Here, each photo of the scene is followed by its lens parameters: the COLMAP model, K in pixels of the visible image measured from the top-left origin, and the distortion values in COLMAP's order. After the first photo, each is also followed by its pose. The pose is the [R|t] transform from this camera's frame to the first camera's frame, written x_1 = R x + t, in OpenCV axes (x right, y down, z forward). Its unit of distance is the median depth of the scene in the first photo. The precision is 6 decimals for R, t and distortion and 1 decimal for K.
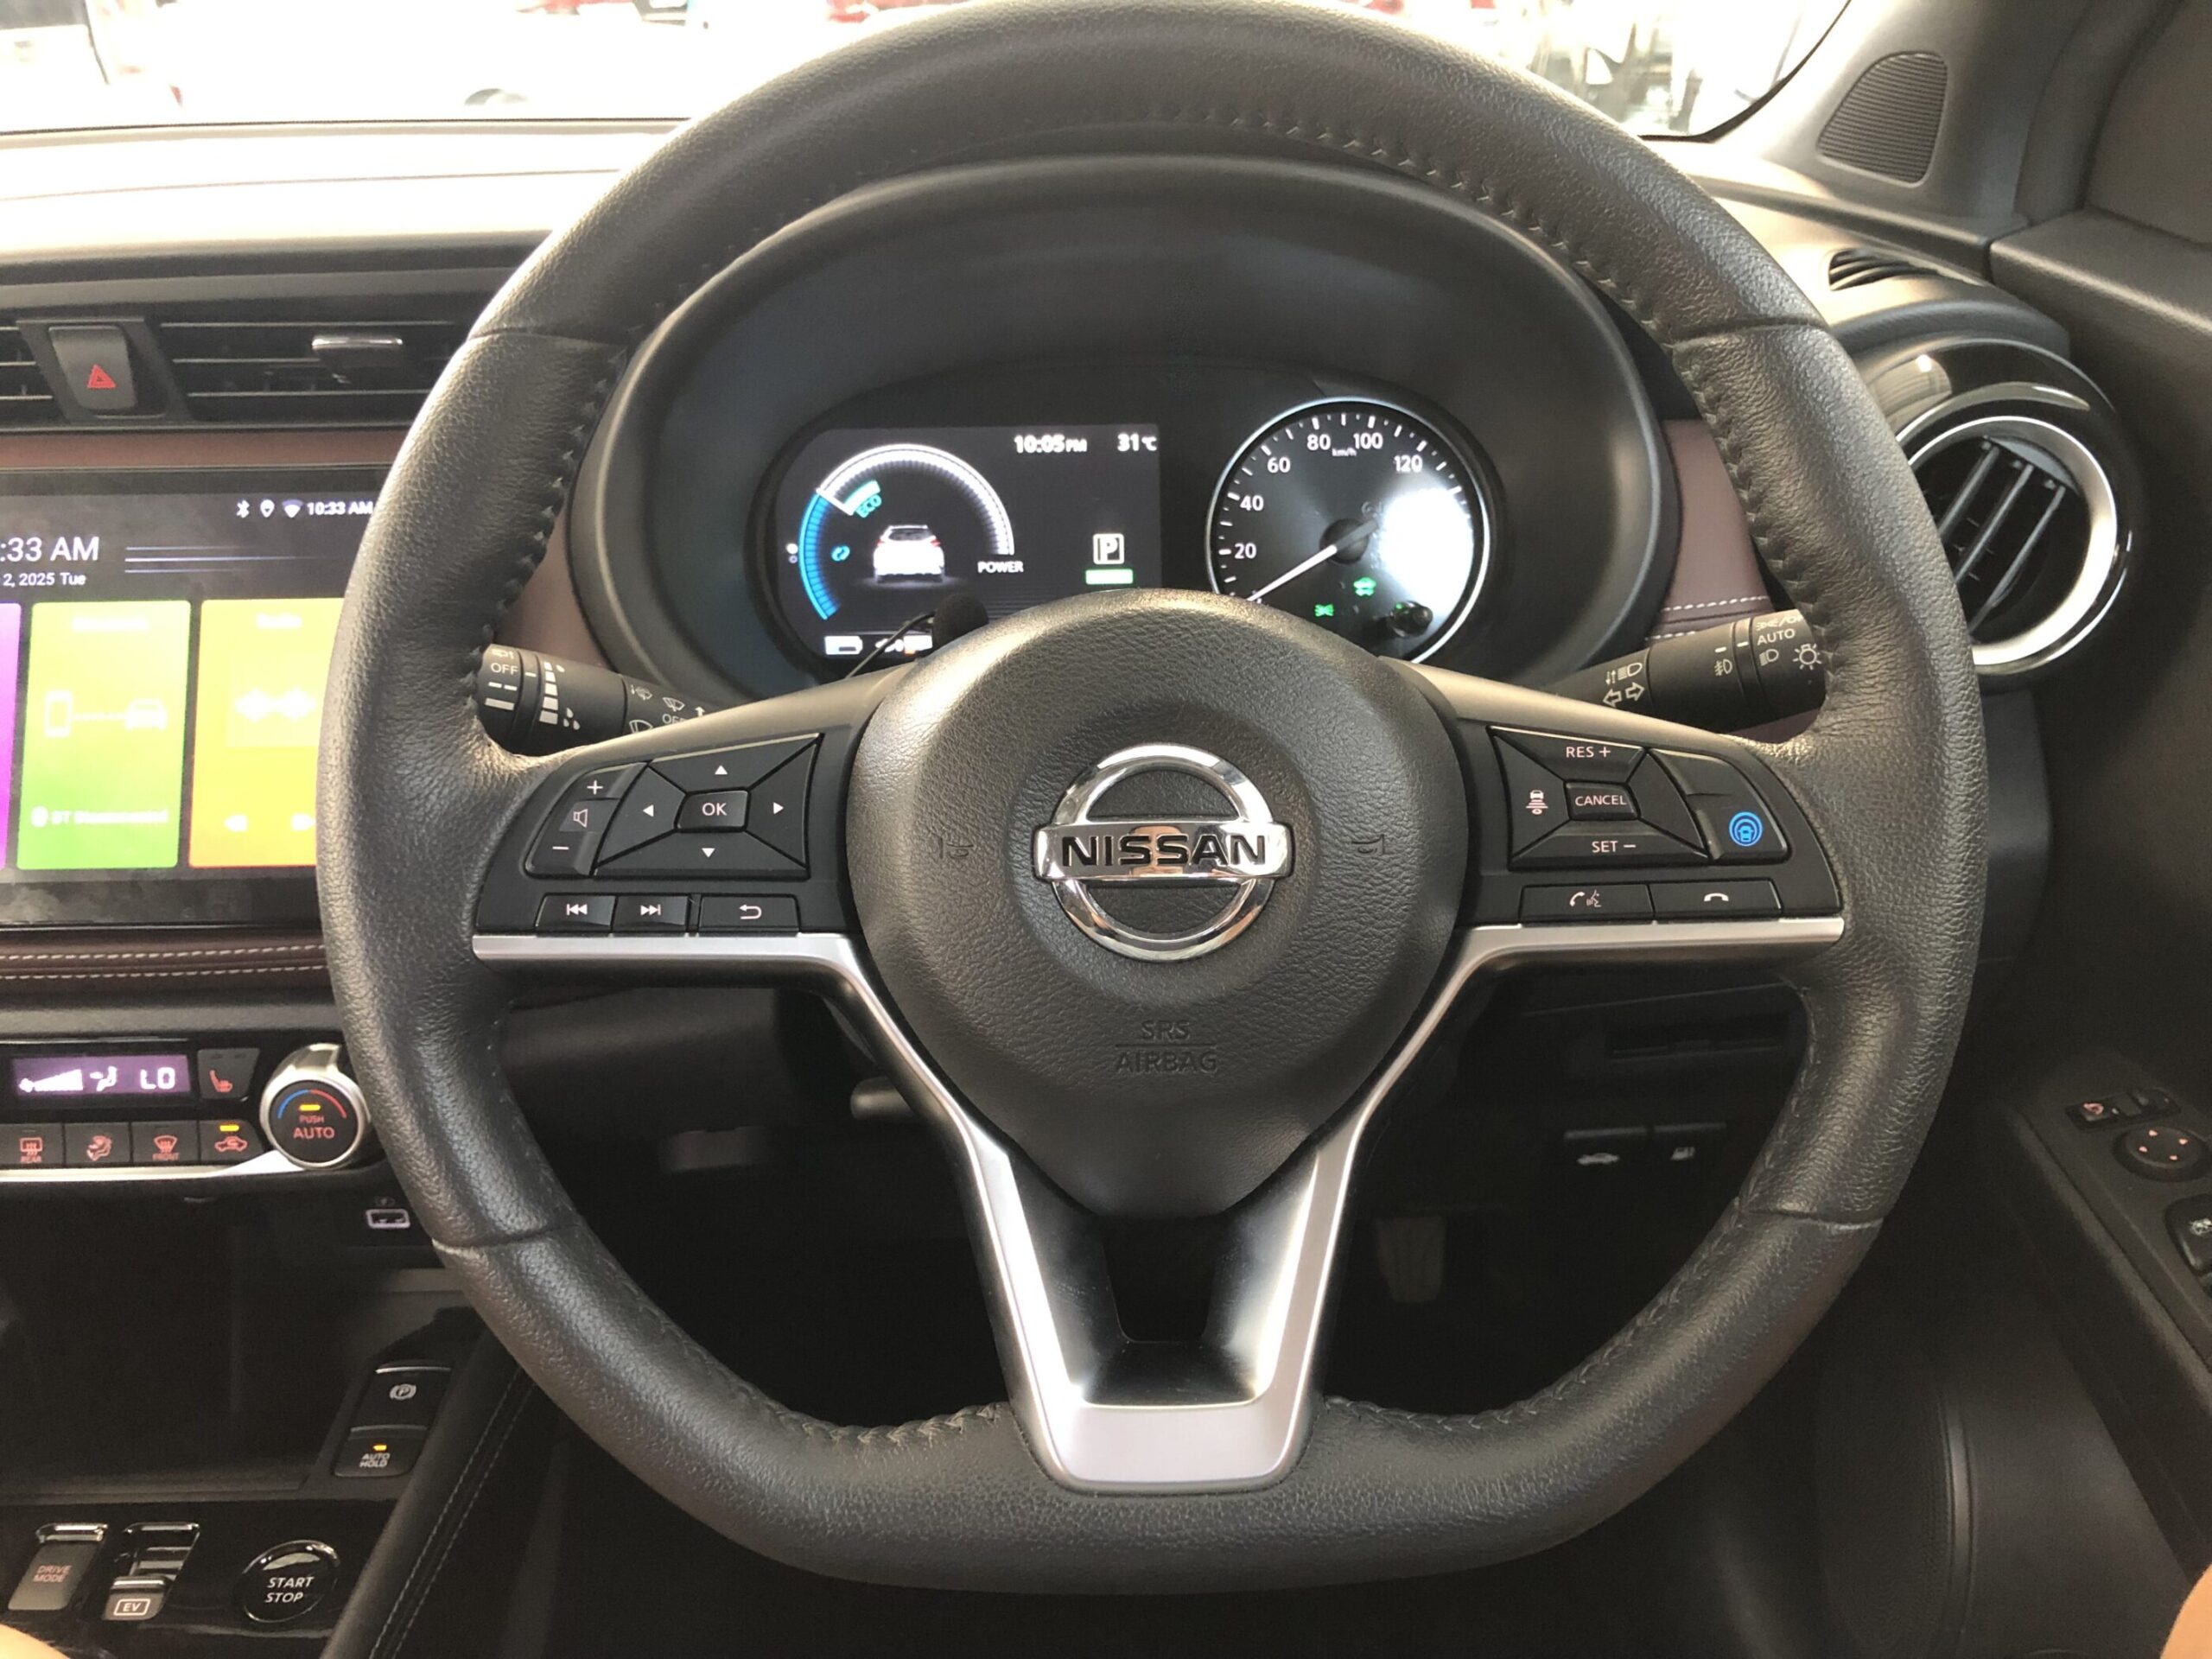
lens RADIAL K [[1816.0, 0, 1125.1], [0, 1816.0, 841.3], [0, 0, 1]] dist [0.023683, -0.026613]
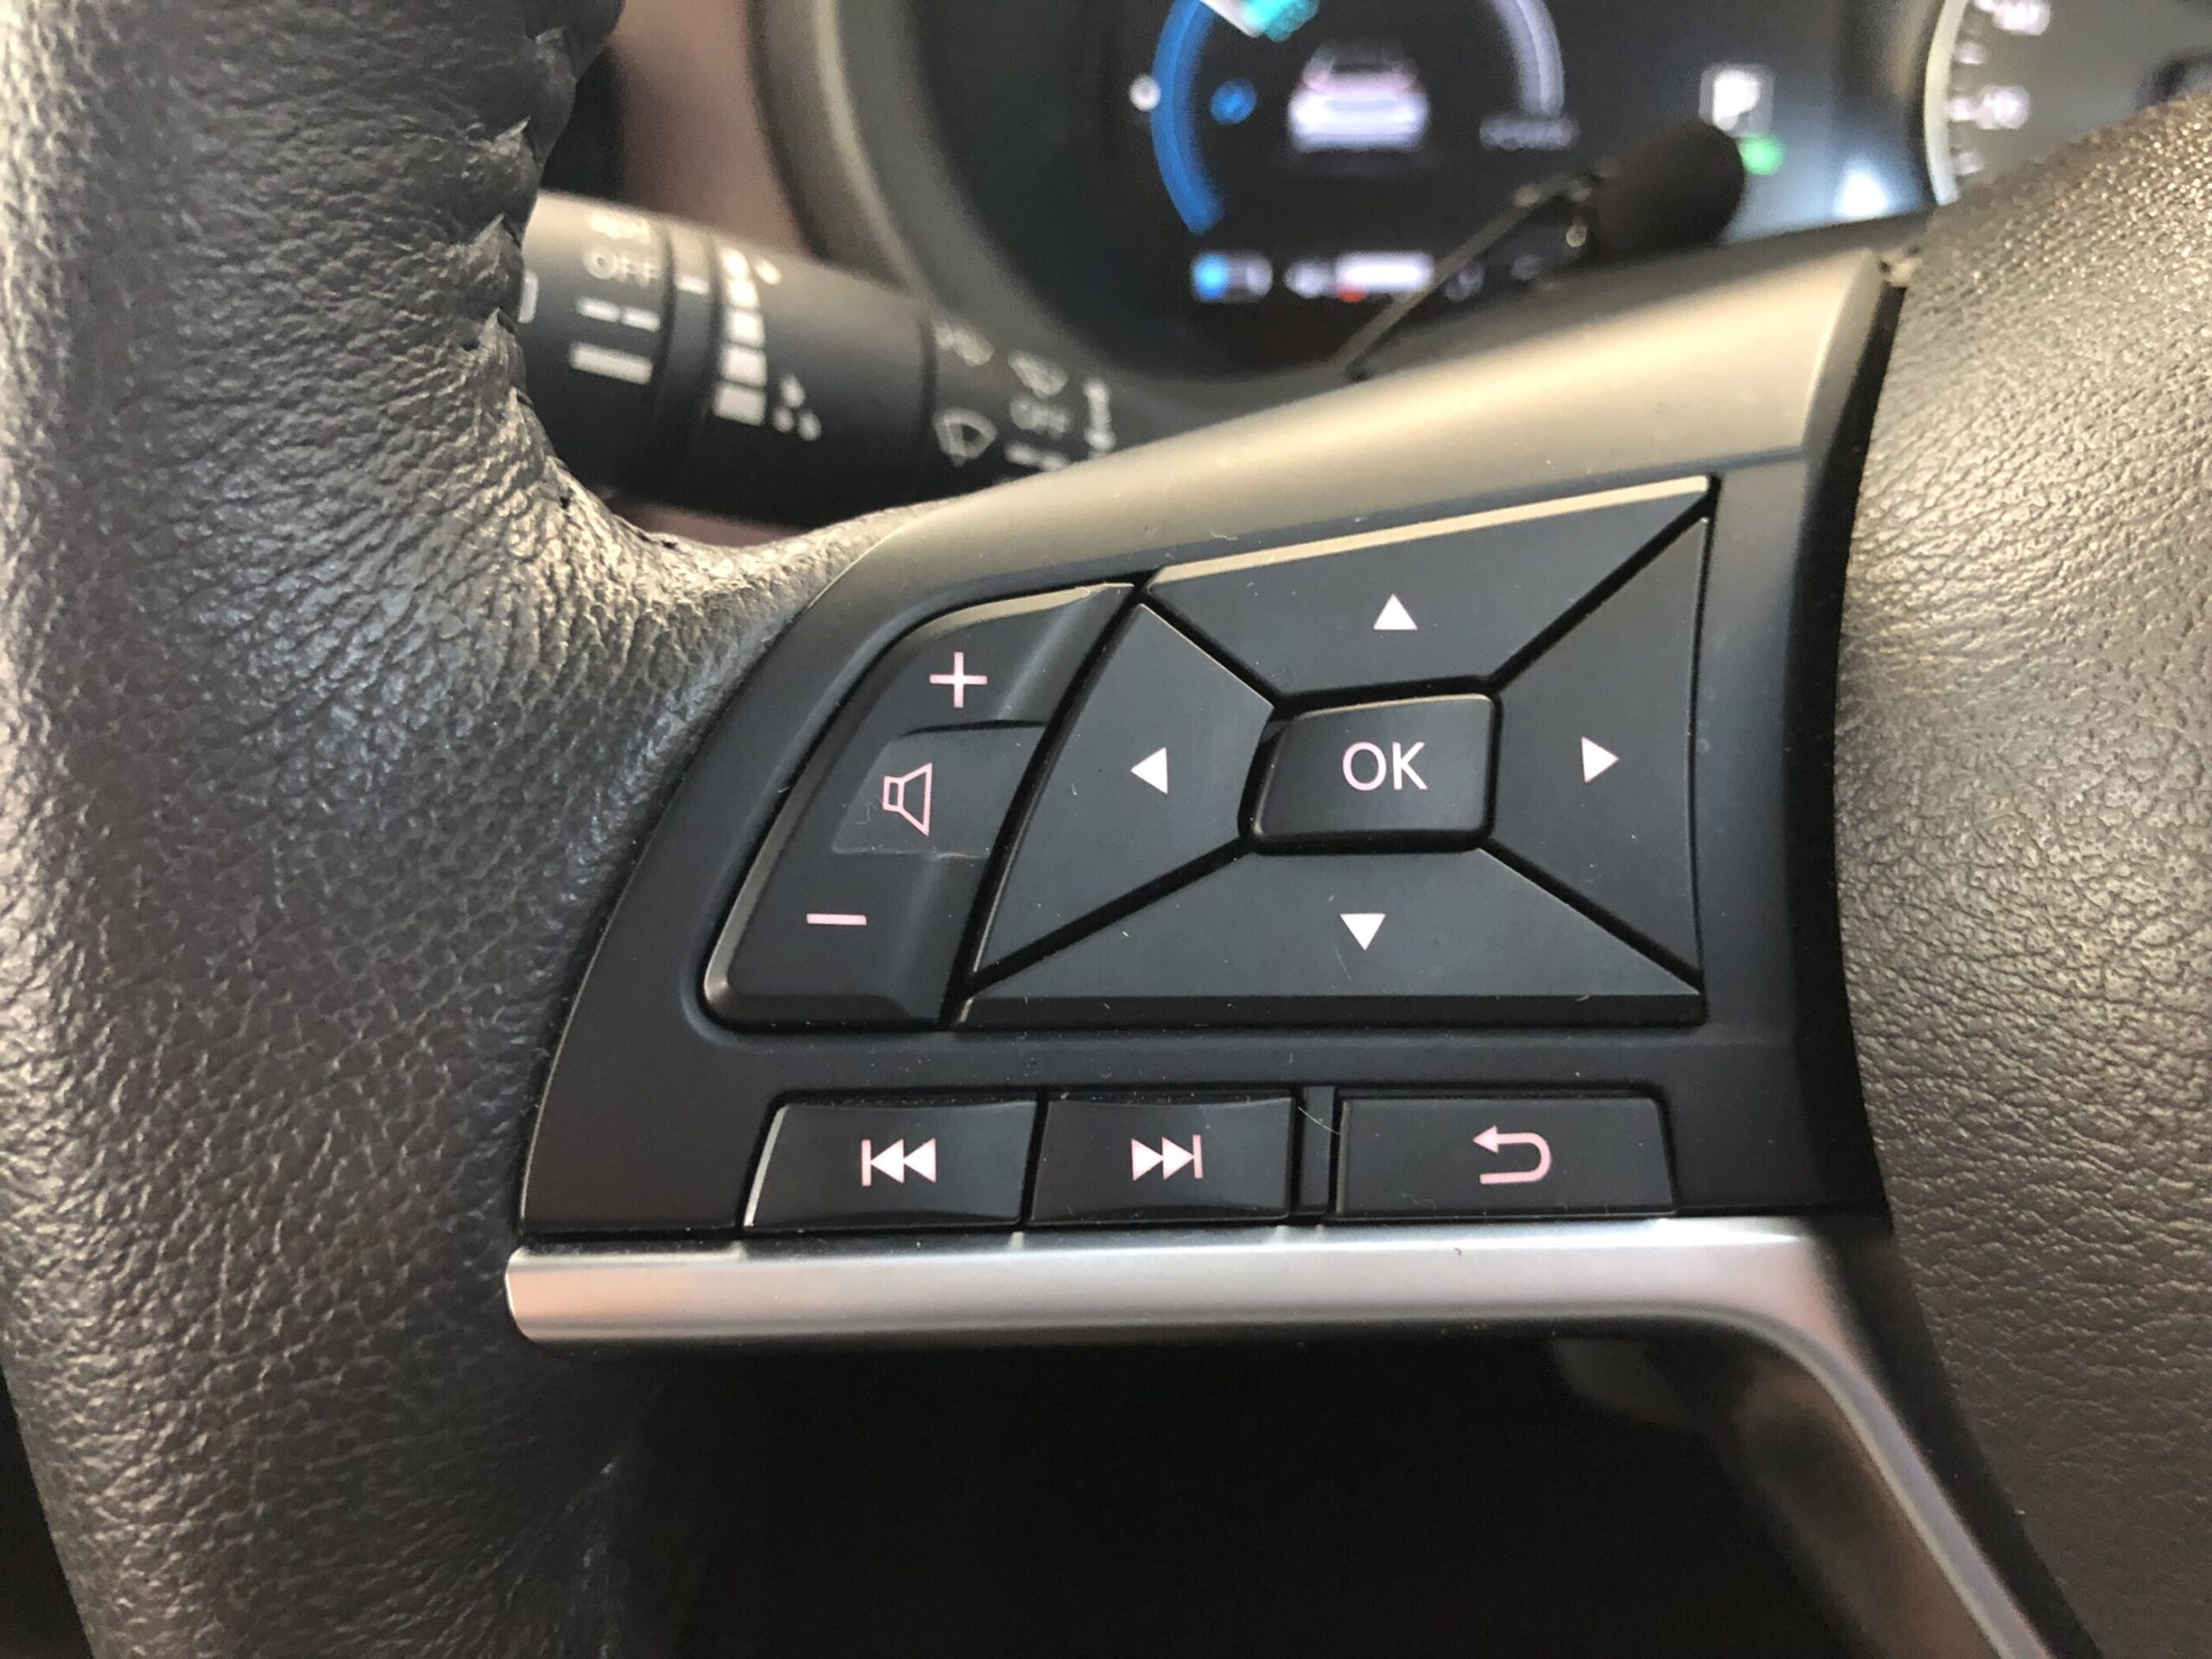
lens RADIAL K [[1816.0, 0, 1118.8], [0, 1816.0, 836.4], [0, 0, 1]] dist [0.023683, -0.026613]
pose [[0.996733, 0.037871, -0.071340, -0.239369], [-0.025973, 0.986634, 0.160867, -0.048352], [0.076479, -0.158488, 0.984394, 0.712596]]
